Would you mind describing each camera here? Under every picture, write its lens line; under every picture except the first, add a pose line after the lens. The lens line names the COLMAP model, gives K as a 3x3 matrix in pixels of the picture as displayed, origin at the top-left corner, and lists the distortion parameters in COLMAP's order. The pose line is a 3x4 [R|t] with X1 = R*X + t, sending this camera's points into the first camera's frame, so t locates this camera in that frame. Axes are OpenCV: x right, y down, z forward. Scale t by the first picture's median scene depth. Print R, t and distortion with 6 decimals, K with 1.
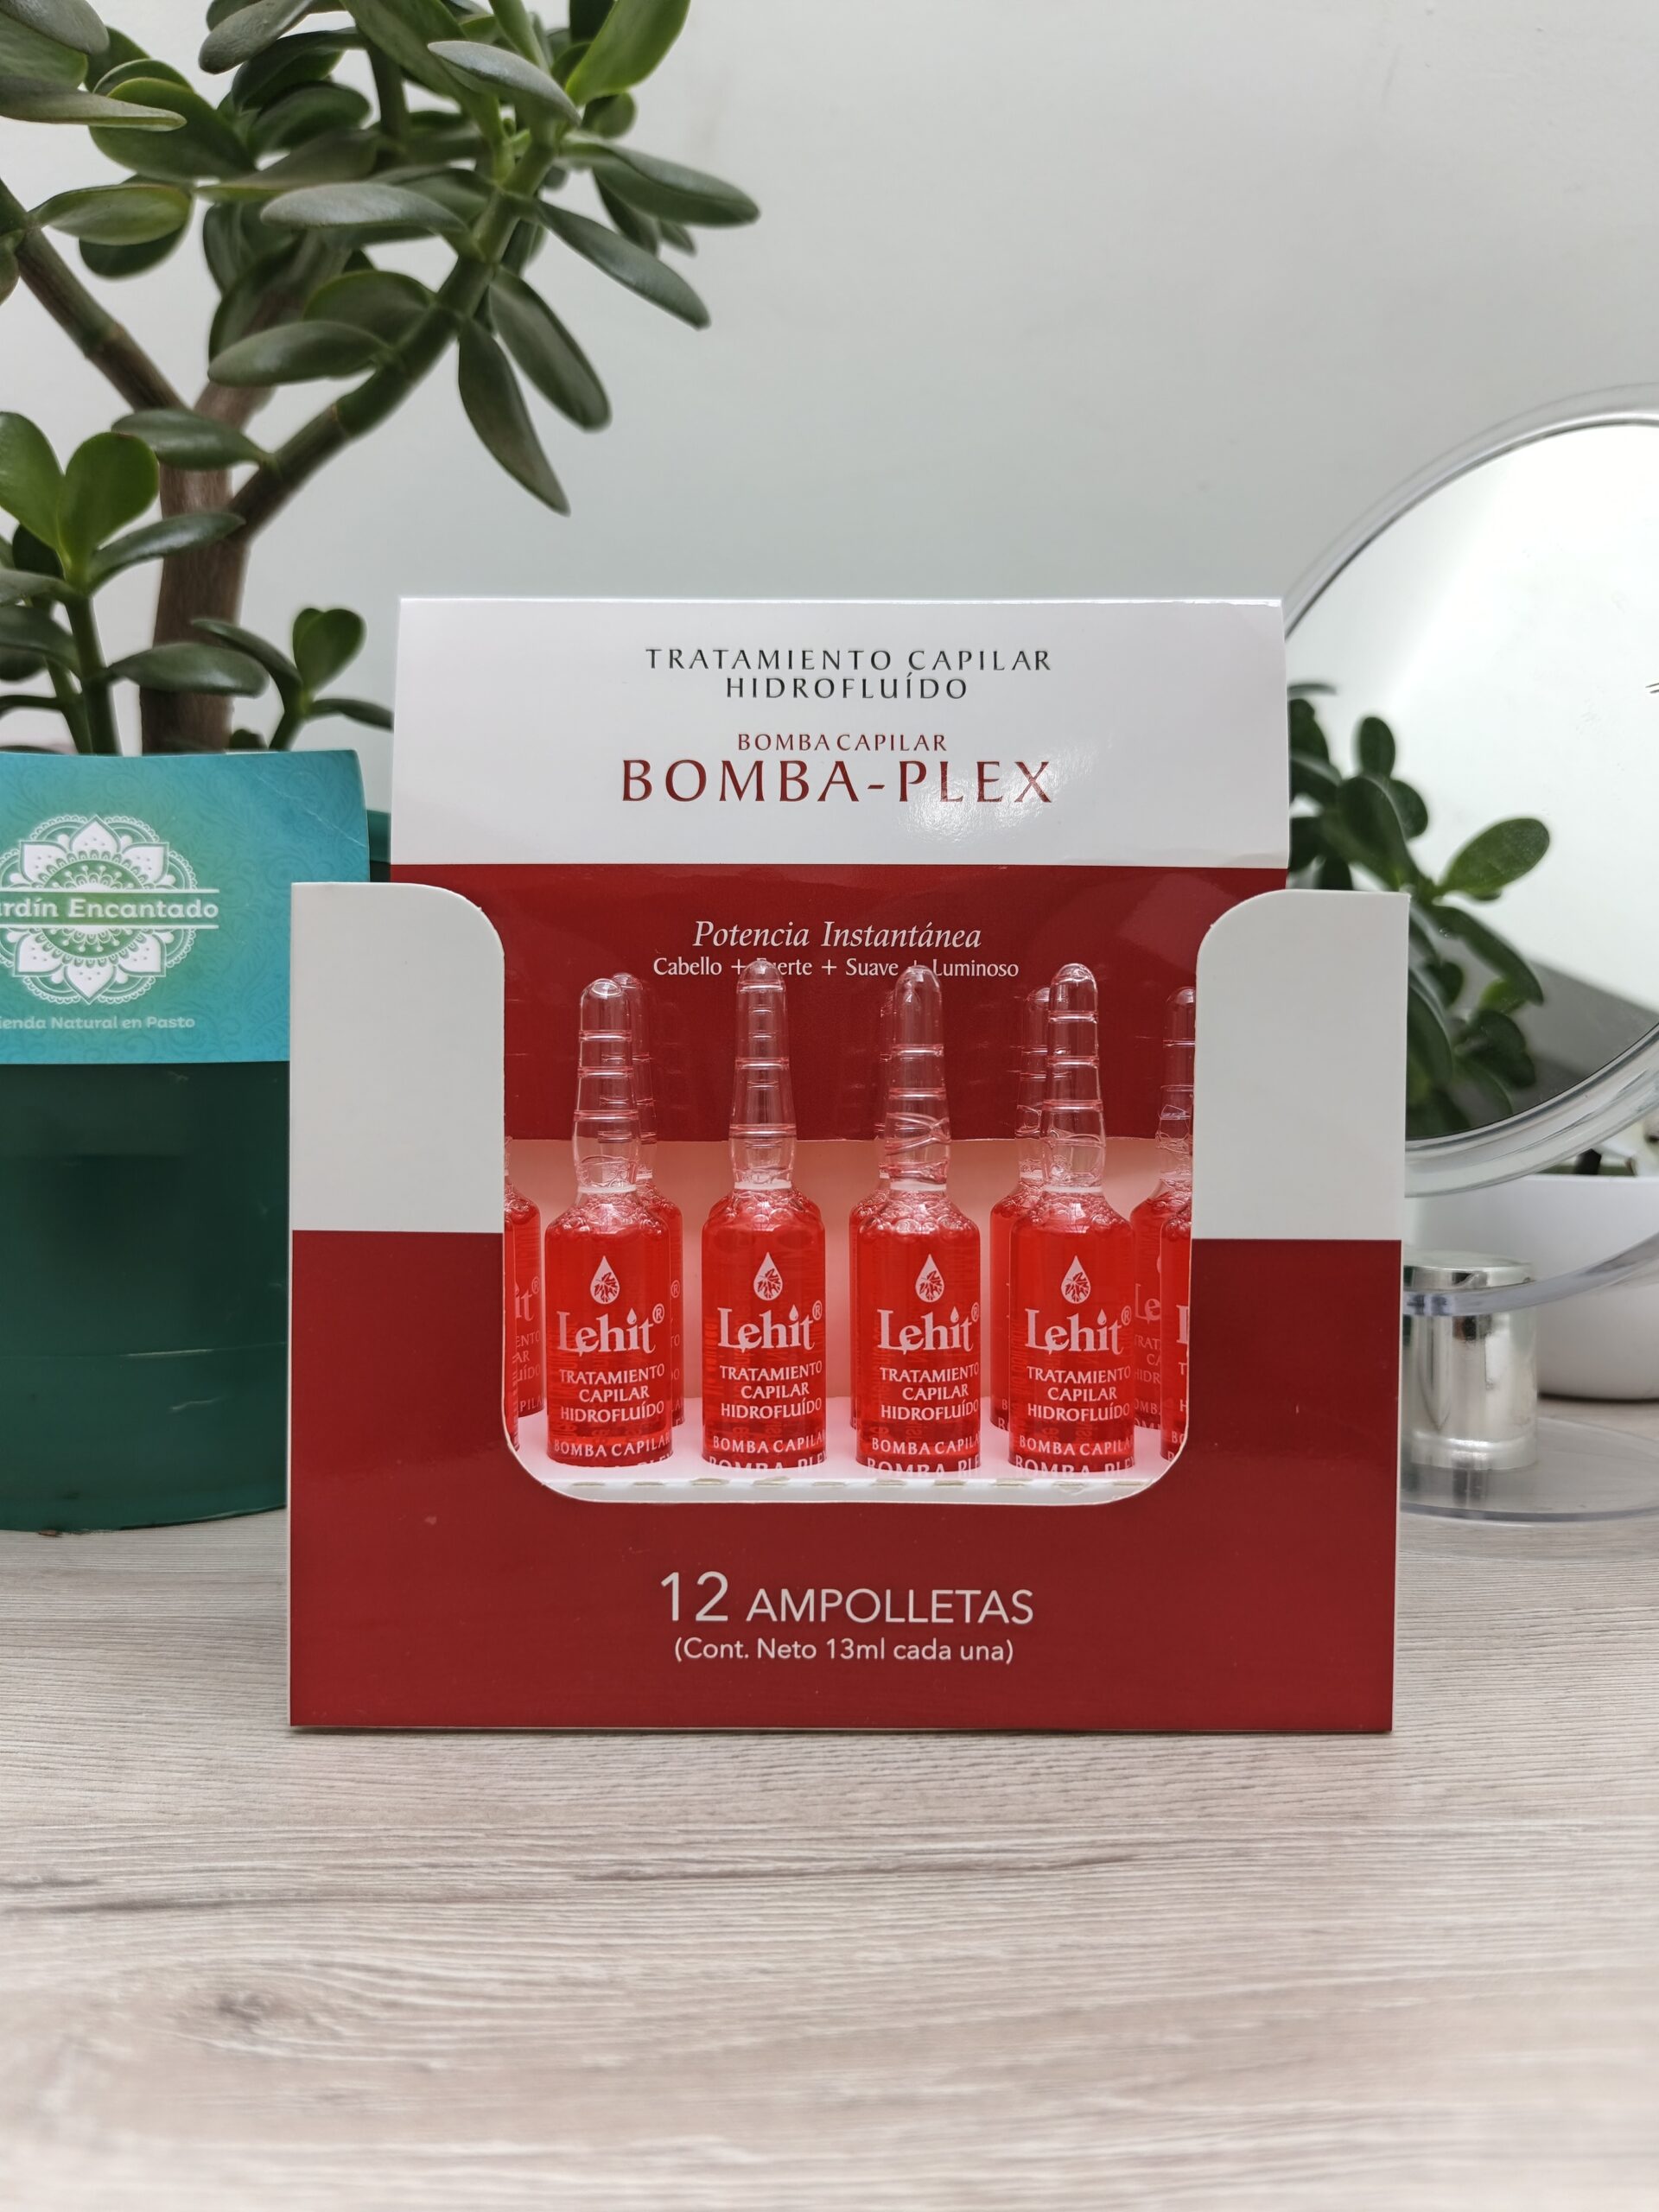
lens RADIAL K [[1453.0, 0, 824.3], [0, 1453.0, 1058.7], [0, 0, 1]] dist [-0.027756, -0.003210]
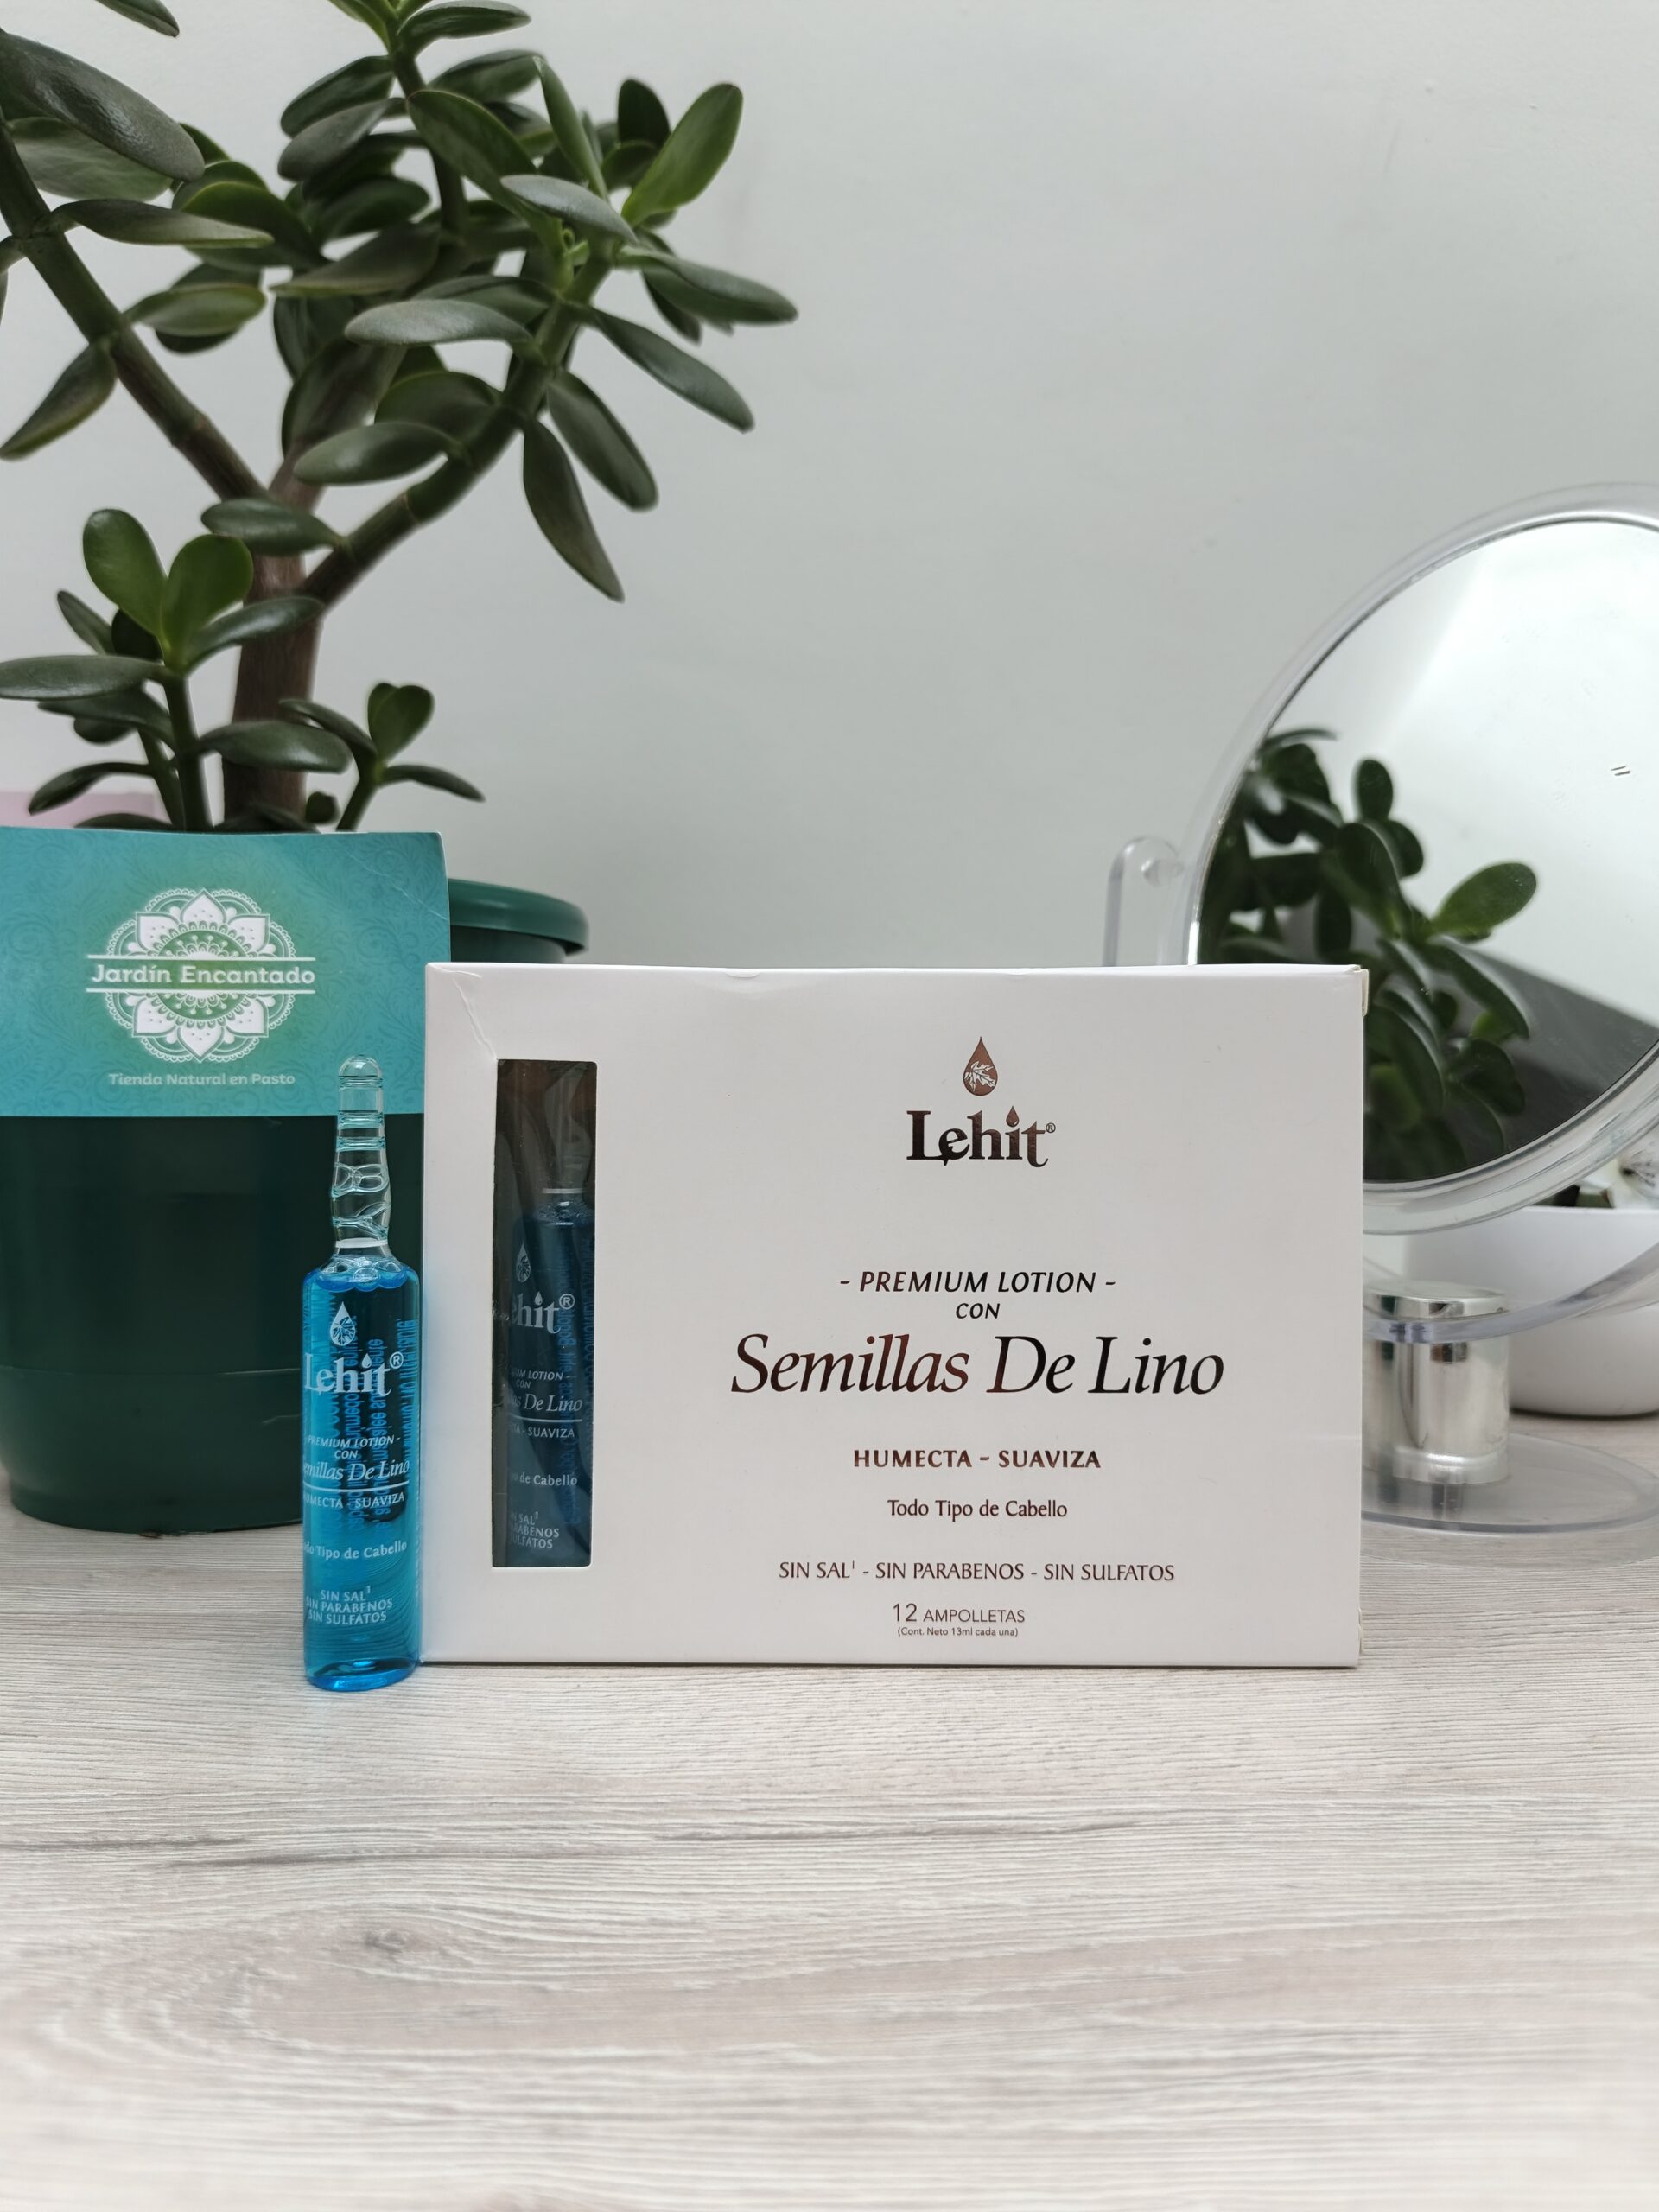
lens RADIAL K [[1453.0, 0, 828.5], [0, 1453.0, 1065.9], [0, 0, 1]] dist [-0.027756, -0.003210]
pose [[0.999983, 0.005434, -0.002220, -0.034497], [-0.005418, 0.999959, 0.007272, -0.067486], [0.002259, -0.007259, 0.999971, -0.166670]]
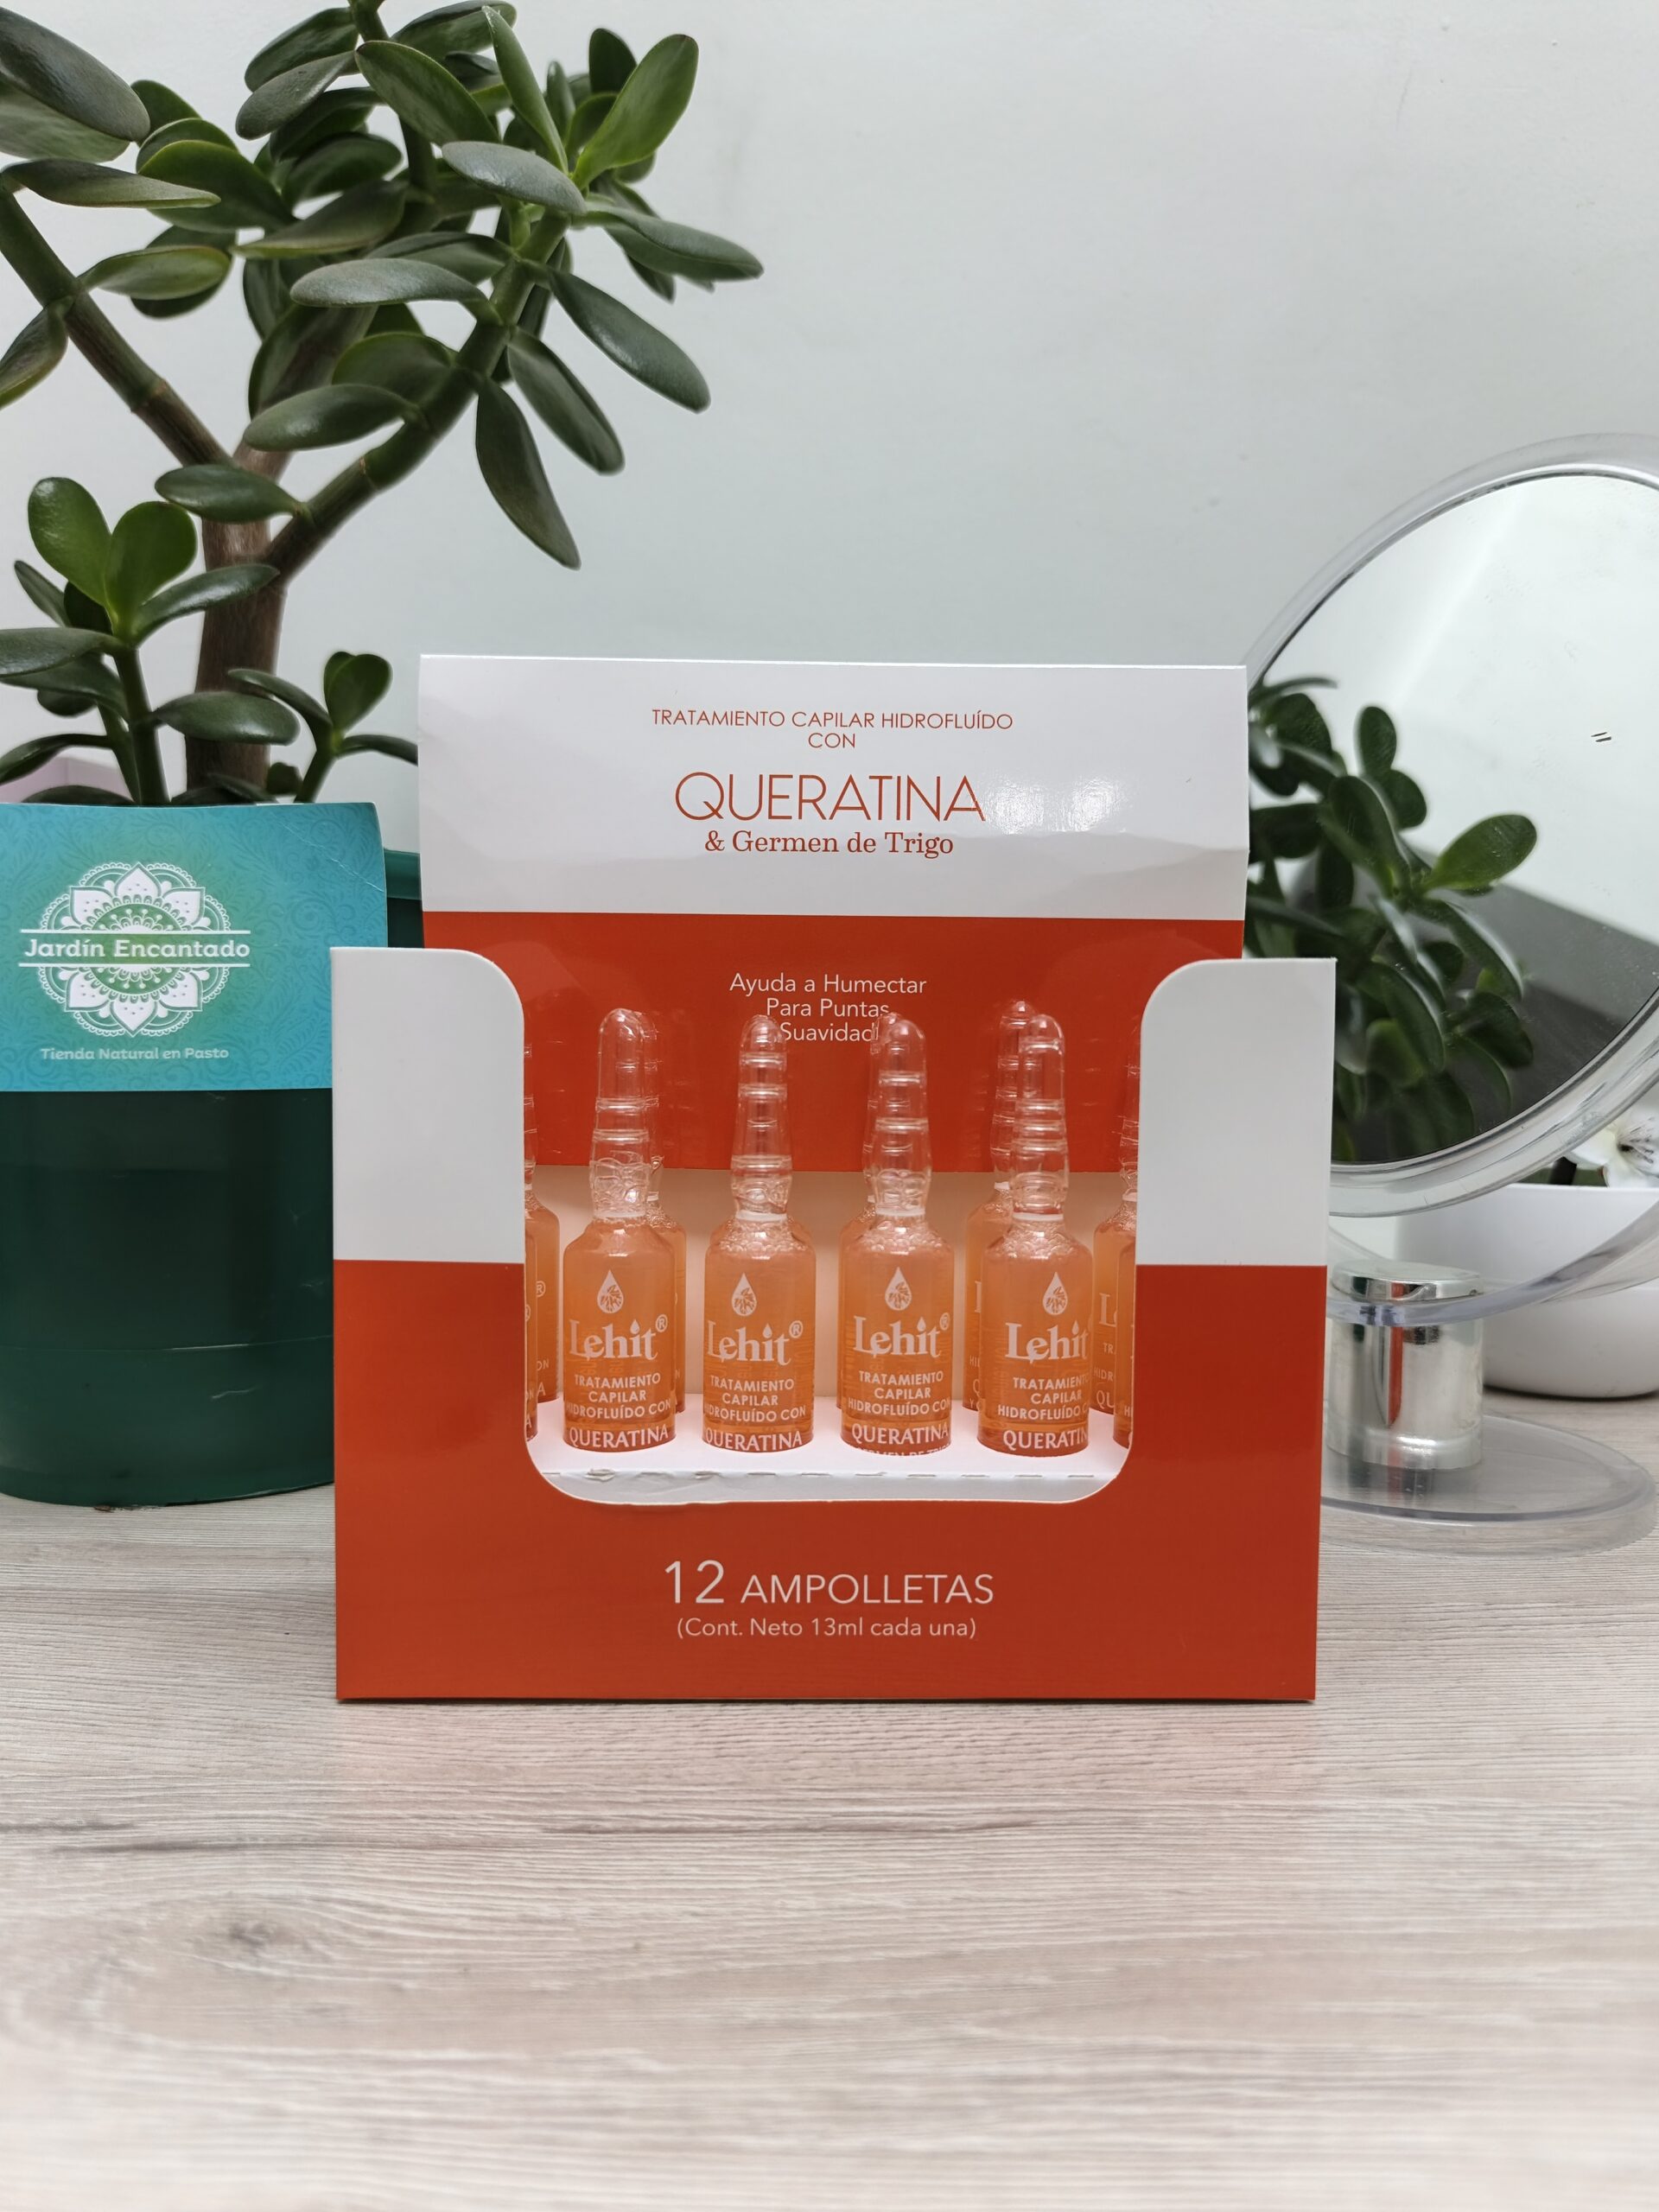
lens RADIAL K [[1453.0, 0, 852.2], [0, 1453.0, 1049.5], [0, 0, 1]] dist [-0.027756, -0.003210]
pose [[0.999660, 0.007043, -0.025104, 0.101316], [-0.006418, 0.999669, 0.024908, -0.088165], [0.025271, -0.024739, 0.999375, -0.133335]]
